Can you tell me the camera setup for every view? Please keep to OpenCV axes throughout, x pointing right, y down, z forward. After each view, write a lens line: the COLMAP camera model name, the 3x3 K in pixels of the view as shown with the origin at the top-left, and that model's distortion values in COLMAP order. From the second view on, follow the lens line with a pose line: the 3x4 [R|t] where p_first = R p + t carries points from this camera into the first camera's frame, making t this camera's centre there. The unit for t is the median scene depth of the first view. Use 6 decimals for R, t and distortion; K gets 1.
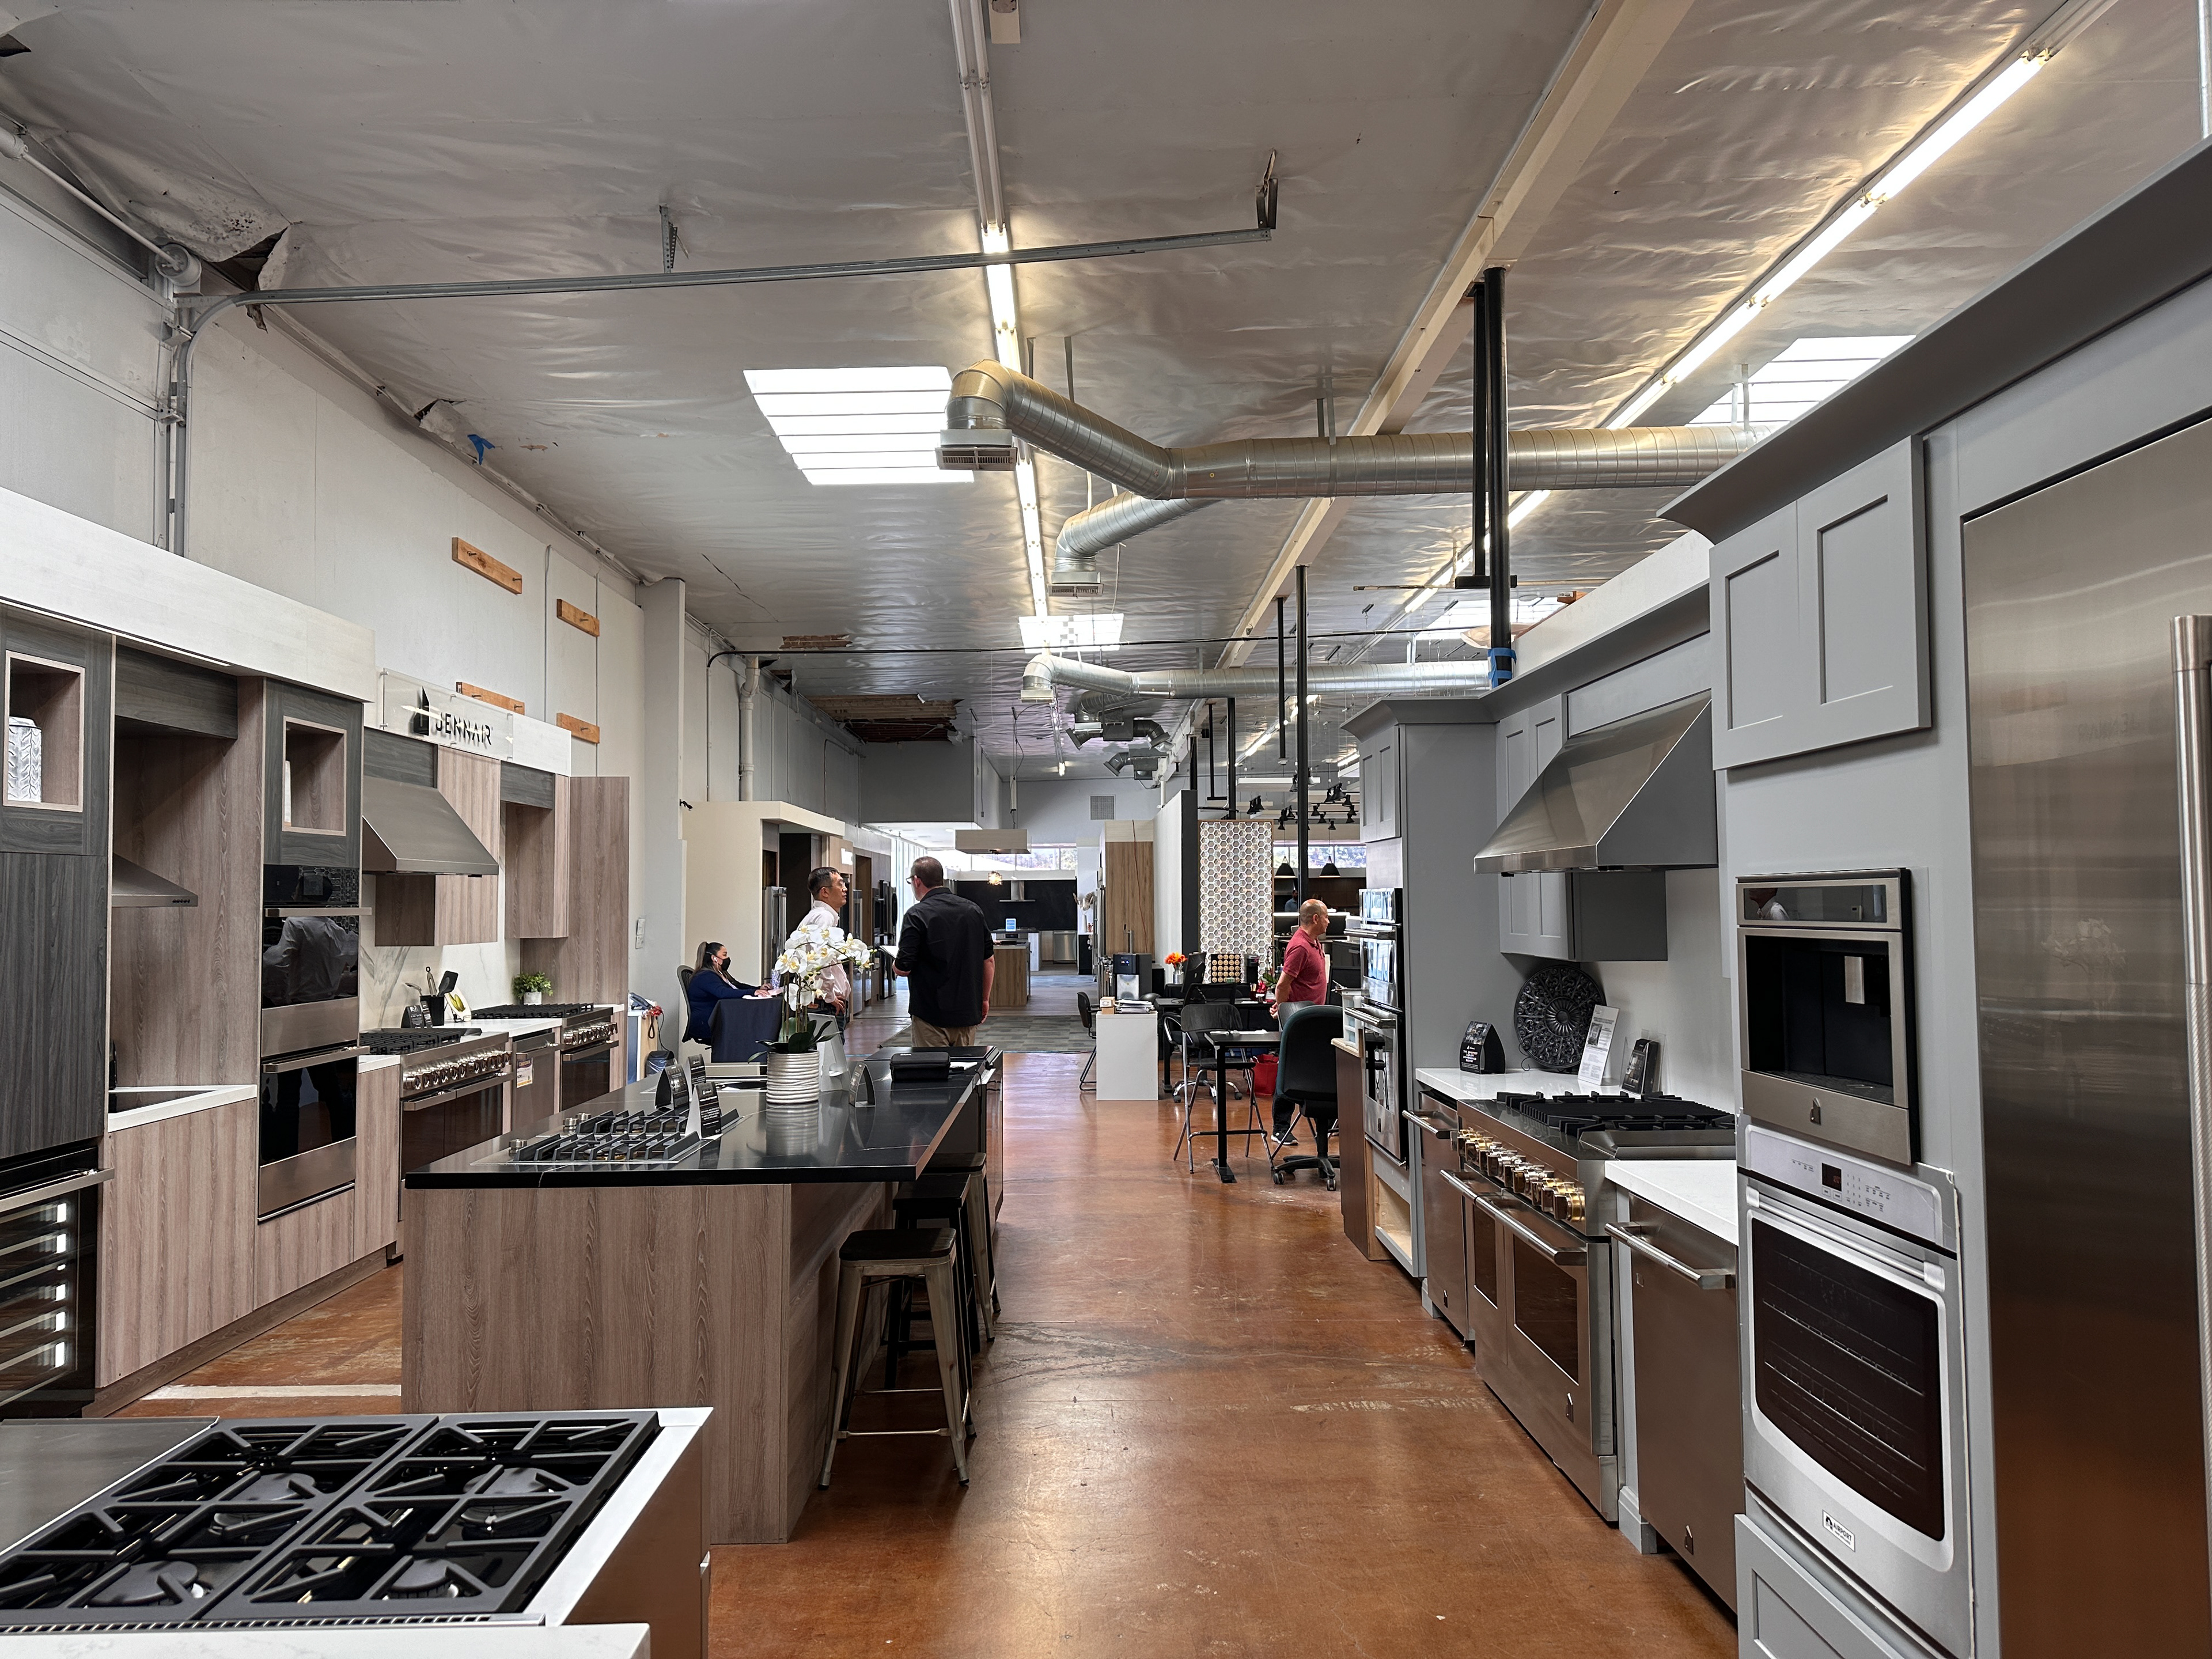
lens RADIAL K [[1554.9, 0, 1106.0], [0, 1554.9, 829.5], [0, 0, 1]] dist [-0.008209, -0.001854]
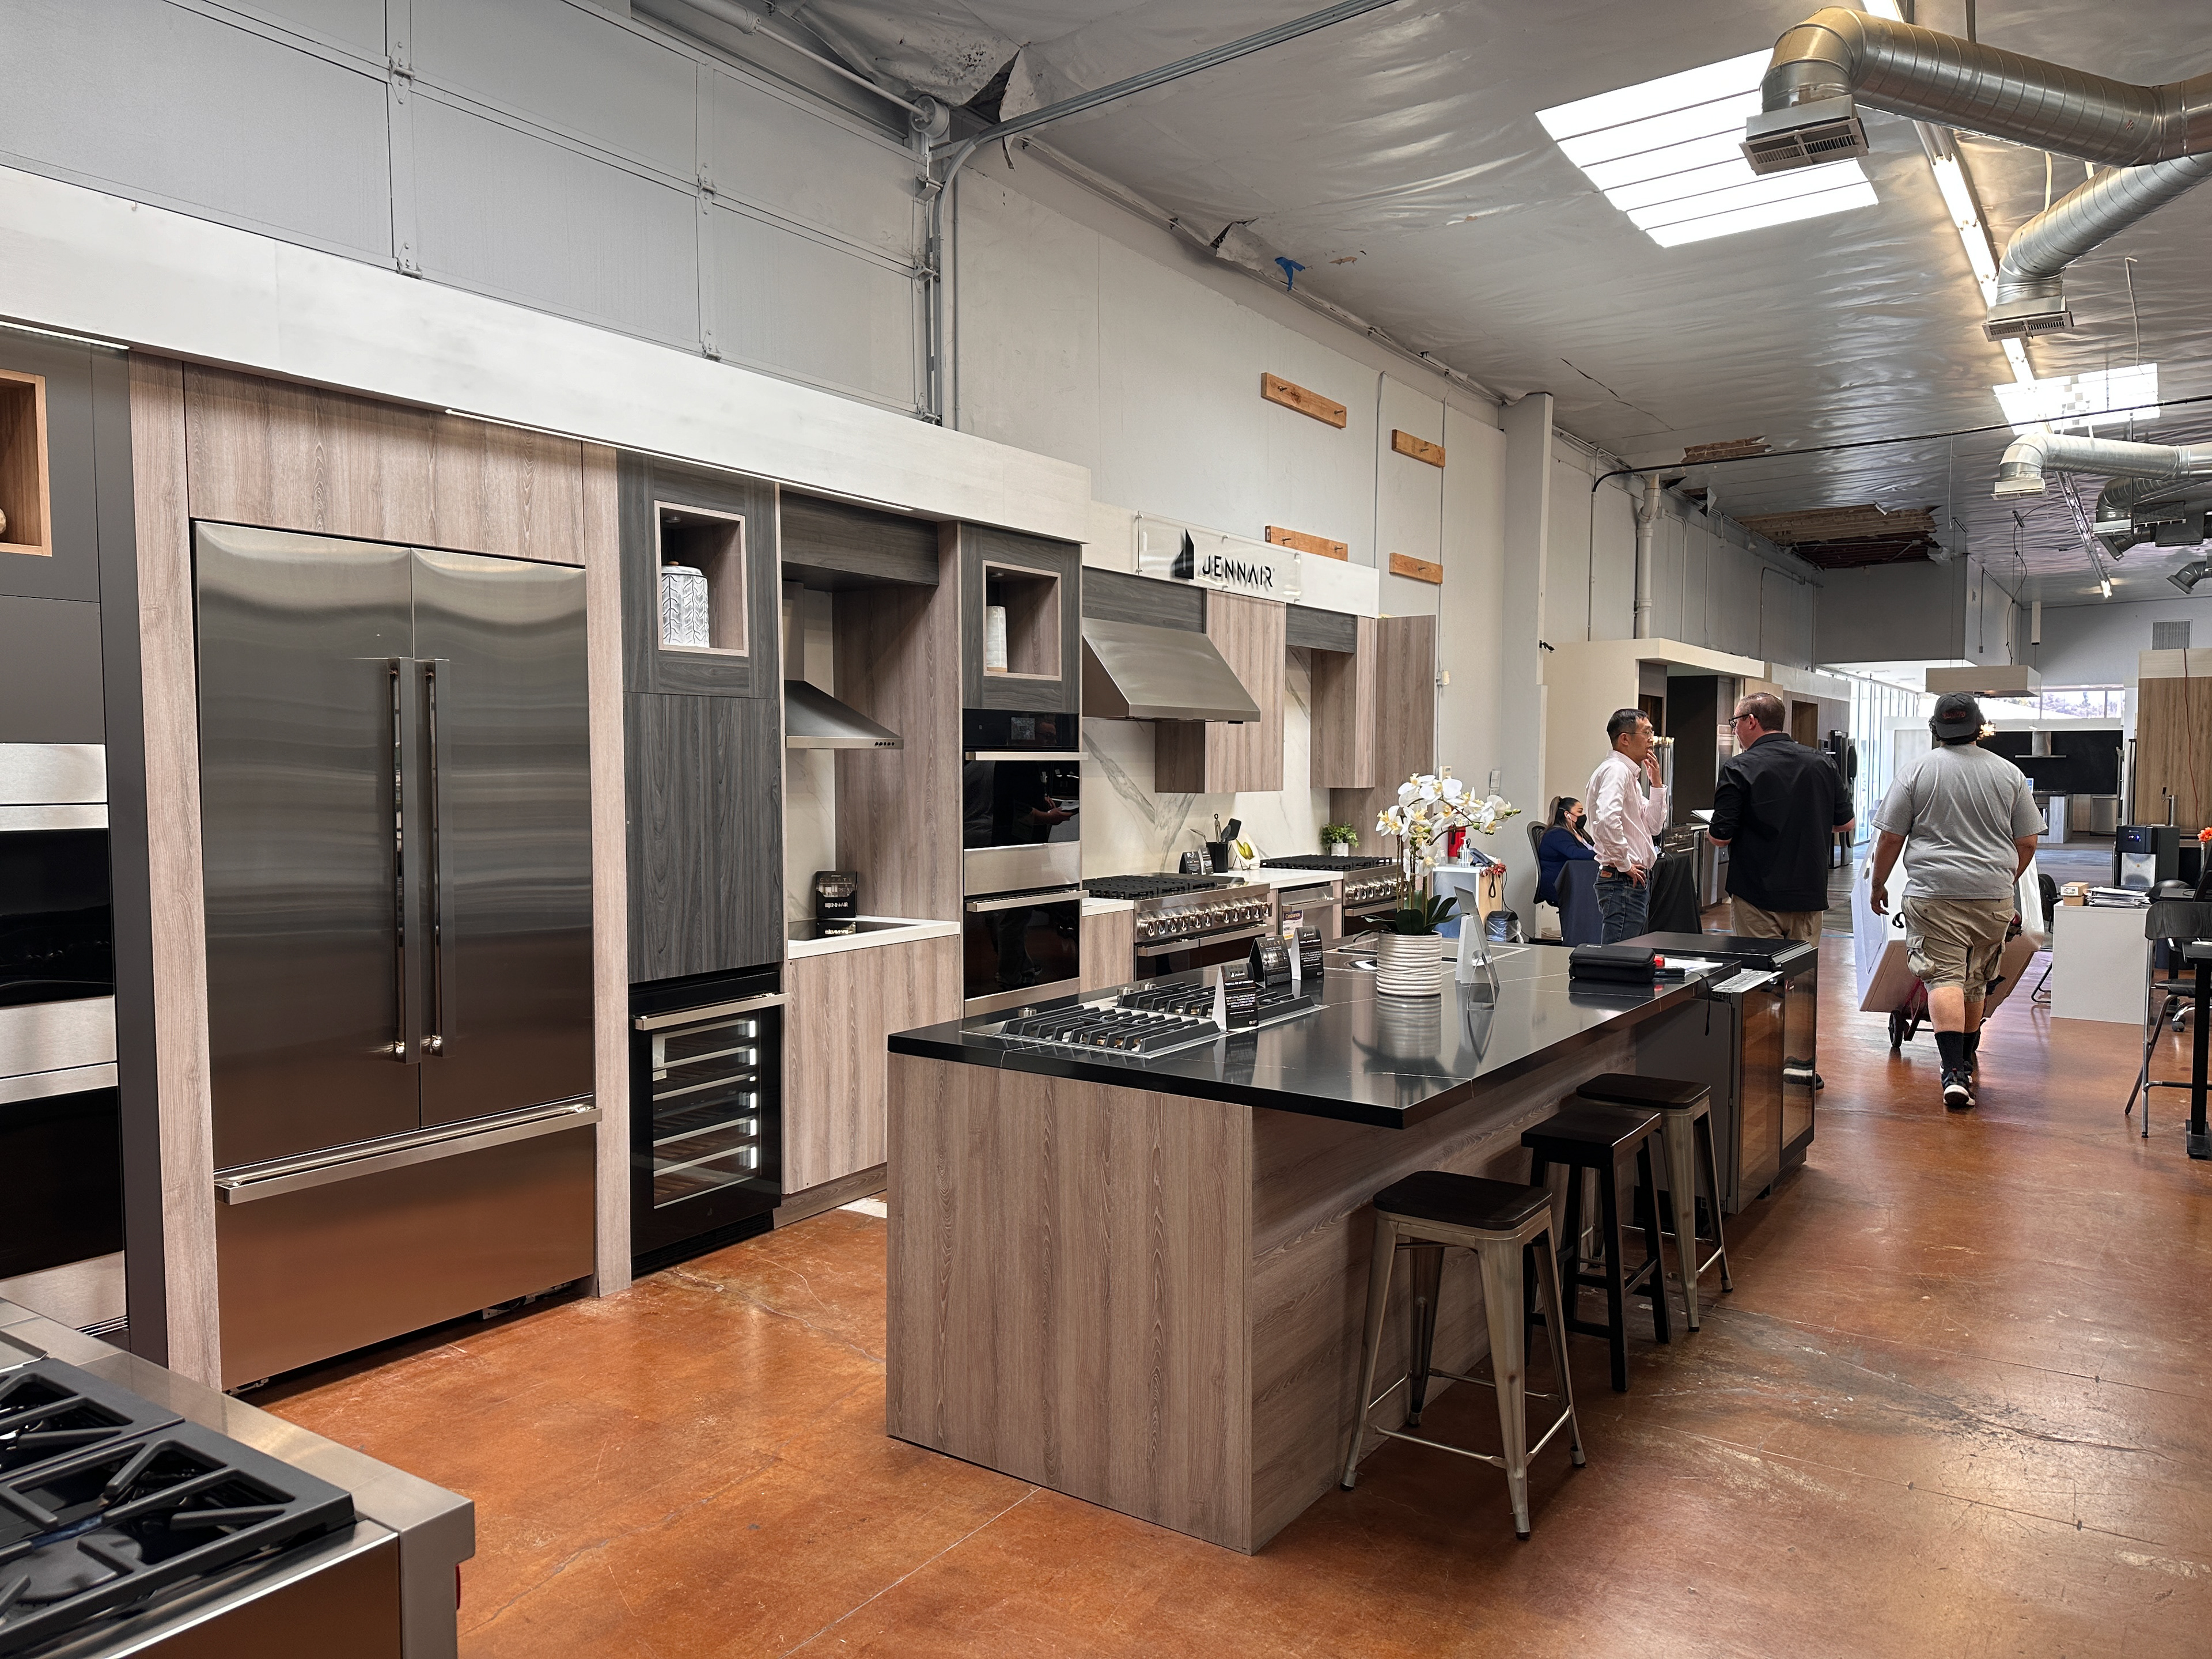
lens RADIAL K [[1524.4, 0, 1106.0], [0, 1524.4, 829.5], [0, 0, 1]] dist [0.115133, -0.132642]
pose [[0.807525, 0.038323, -0.588587, 0.112304], [0.017357, 0.995911, 0.088657, 0.012685], [0.589577, -0.081809, 0.803558, 0.213782]]
